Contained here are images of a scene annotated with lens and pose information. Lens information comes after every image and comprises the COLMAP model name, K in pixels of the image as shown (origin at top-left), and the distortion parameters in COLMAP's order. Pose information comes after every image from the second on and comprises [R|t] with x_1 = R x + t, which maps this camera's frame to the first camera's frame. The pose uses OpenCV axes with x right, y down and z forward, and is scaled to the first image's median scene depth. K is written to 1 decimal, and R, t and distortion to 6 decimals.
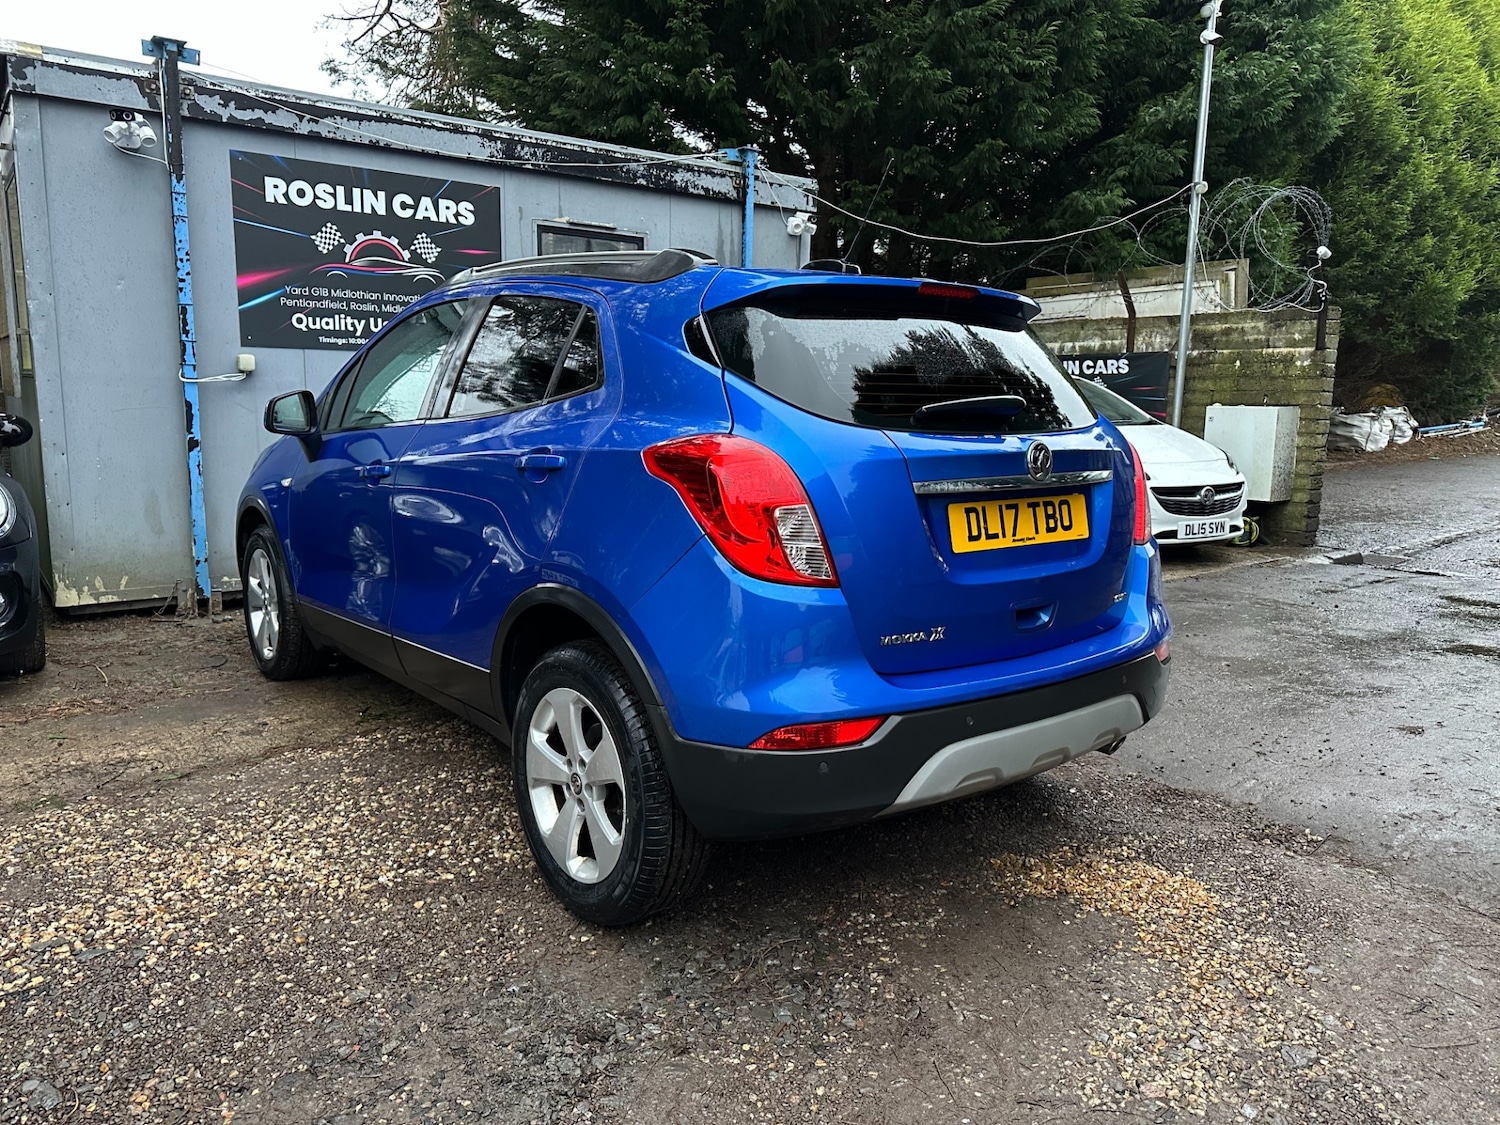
lens RADIAL K [[1058.0, 0, 766.0], [0, 1058.0, 558.4], [0, 0, 1]] dist [0.036279, -0.038478]
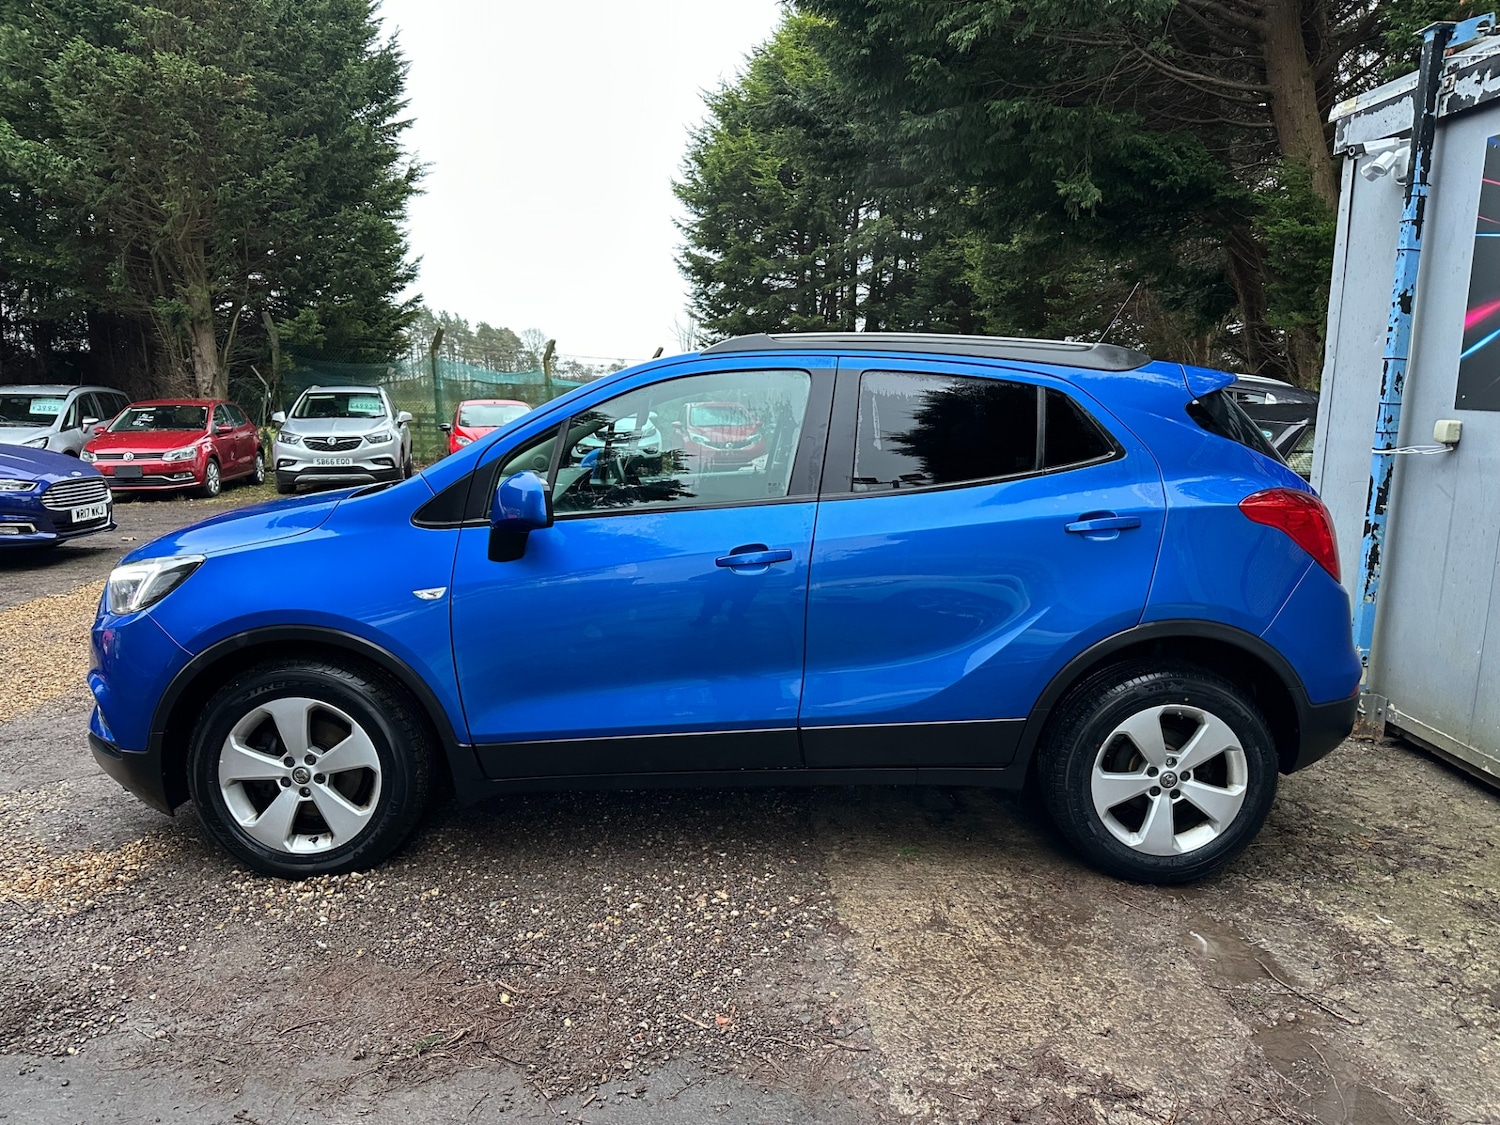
lens RADIAL K [[1058.0, 0, 768.7], [0, 1058.0, 566.6], [0, 0, 1]] dist [0.036279, -0.038478]
pose [[-0.569814, 0.110036, -0.814374, 0.410467], [-0.164152, 0.955782, 0.243999, -0.212781], [0.805212, 0.272715, -0.526555, 1.117739]]
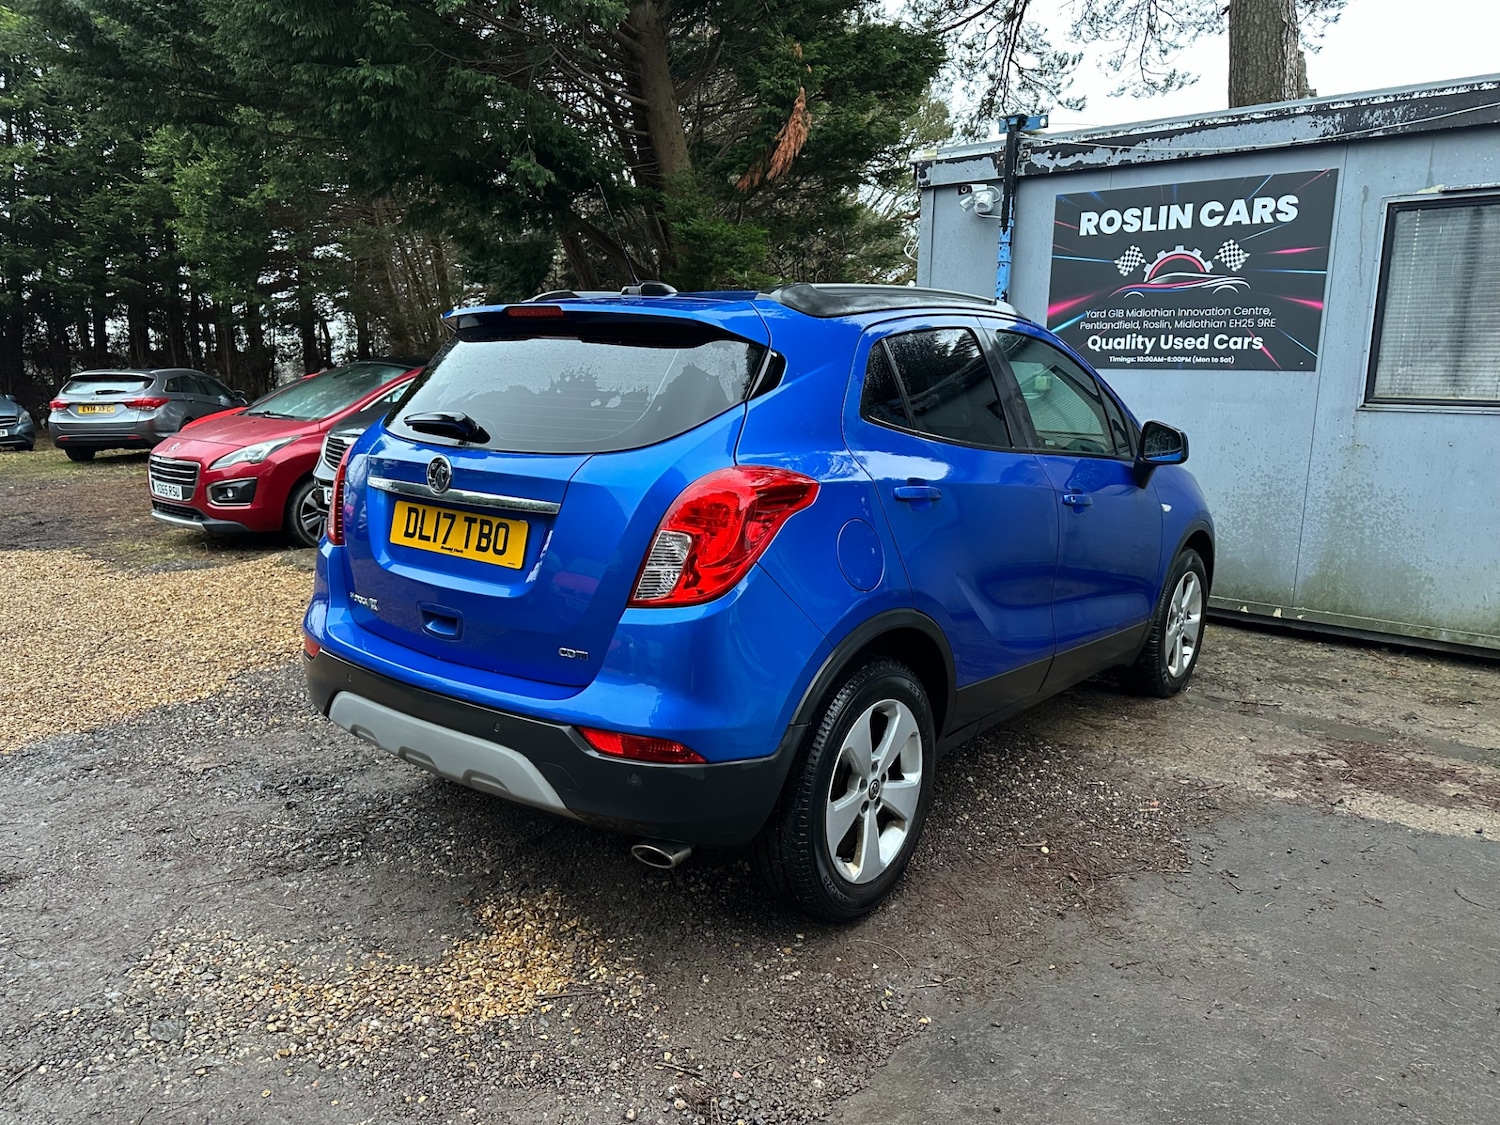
lens RADIAL K [[1058.0, 0, 742.8], [0, 1058.0, 566.3], [0, 0, 1]] dist [0.036279, -0.038478]
pose [[0.203187, 0.162625, -0.965540, 0.622539], [-0.172310, 0.976660, 0.128237, -0.087769], [0.963859, 0.140317, 0.226466, 0.496209]]
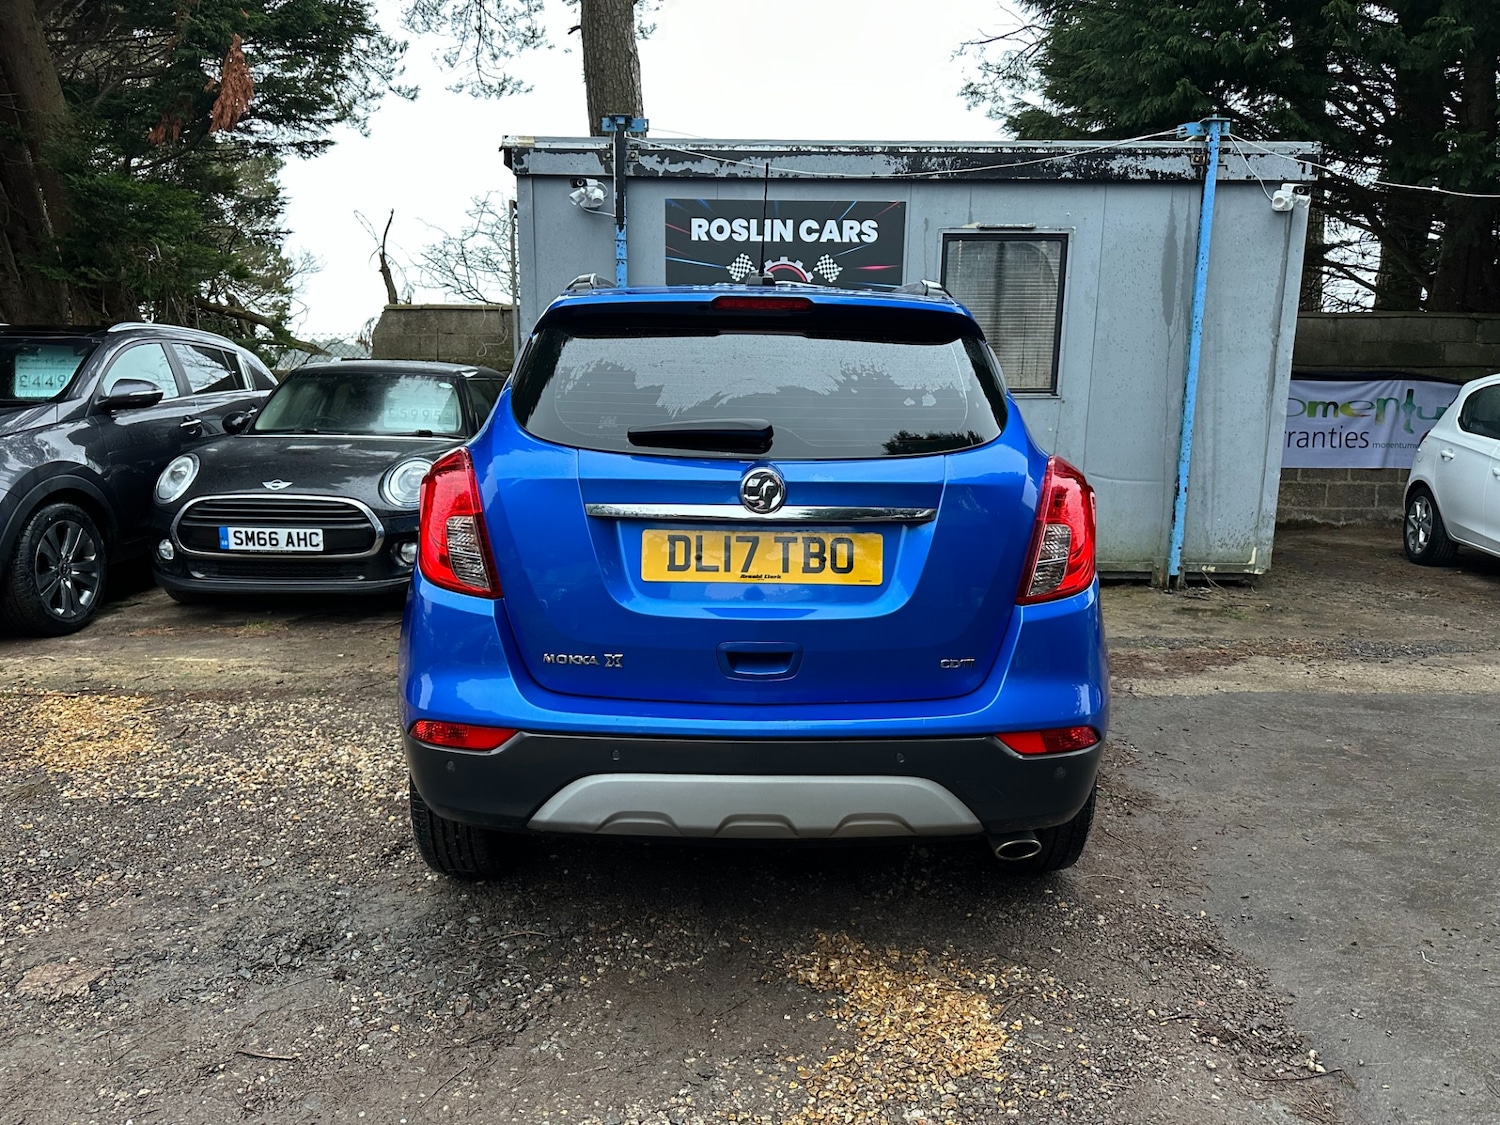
lens RADIAL K [[1058.0, 0, 758.9], [0, 1058.0, 585.7], [0, 0, 1]] dist [0.036279, -0.038478]
pose [[0.780822, 0.110395, -0.614922, 0.376680], [-0.098552, 0.993706, 0.053257, -0.027565], [0.616931, 0.019018, 0.786787, 0.141651]]
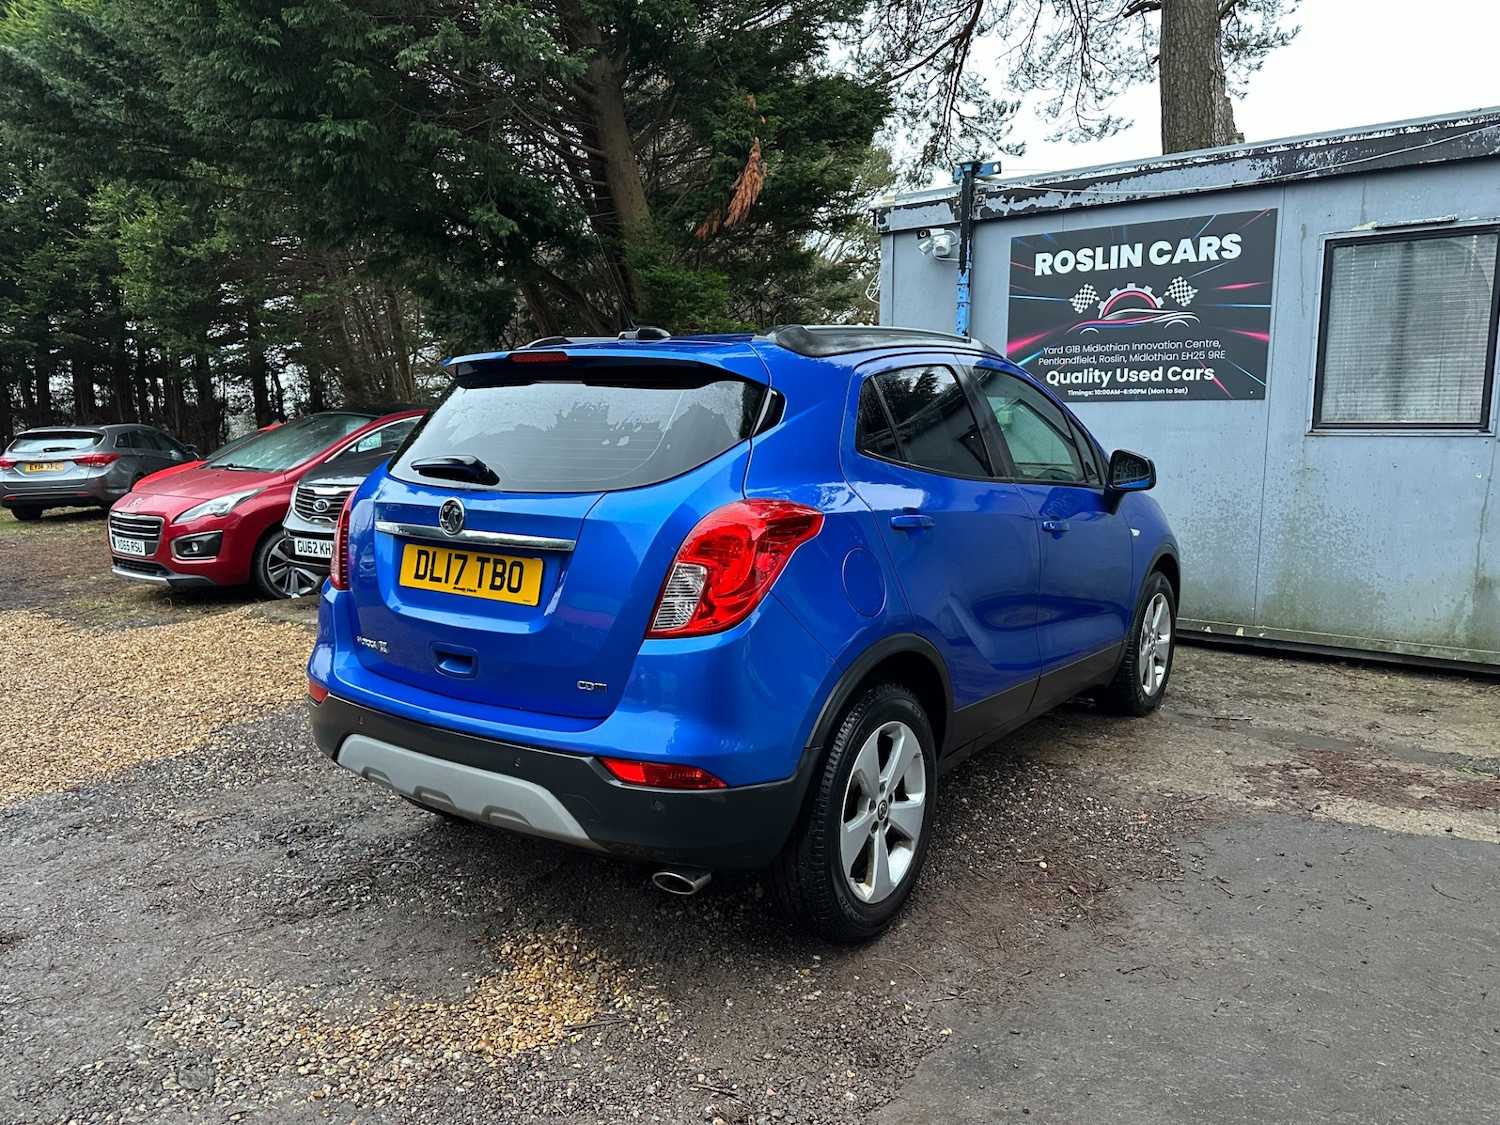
lens RADIAL K [[1058.0, 0, 749.4], [0, 1058.0, 567.7], [0, 0, 1]] dist [0.036279, -0.038478]
pose [[0.252635, 0.119568, -0.960145, 0.633592], [-0.147202, 0.985533, 0.083998, -0.081115], [0.956299, 0.120114, 0.266581, 0.470152]]
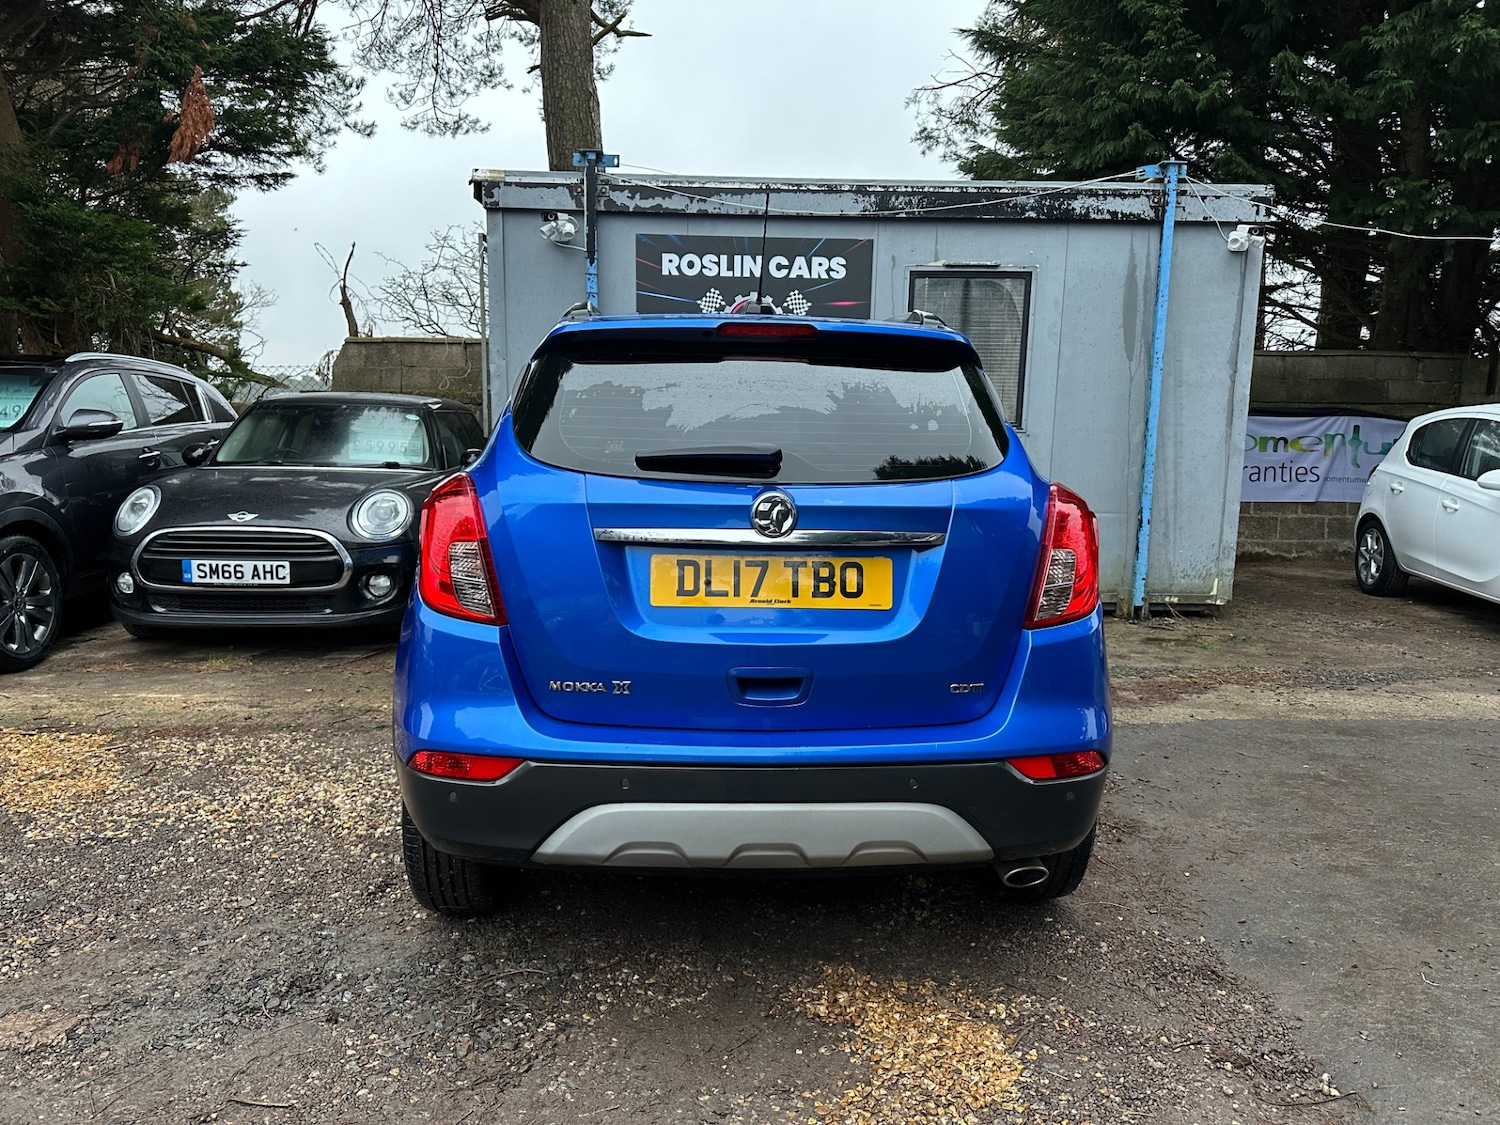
lens RADIAL K [[1058.0, 0, 754.1], [0, 1058.0, 585.9], [0, 0, 1]] dist [0.036279, -0.038478]
pose [[0.805856, 0.087006, -0.585684, 0.356761], [-0.095920, 0.995263, 0.015872, -0.020949], [0.584290, 0.043389, 0.810384, 0.130470]]
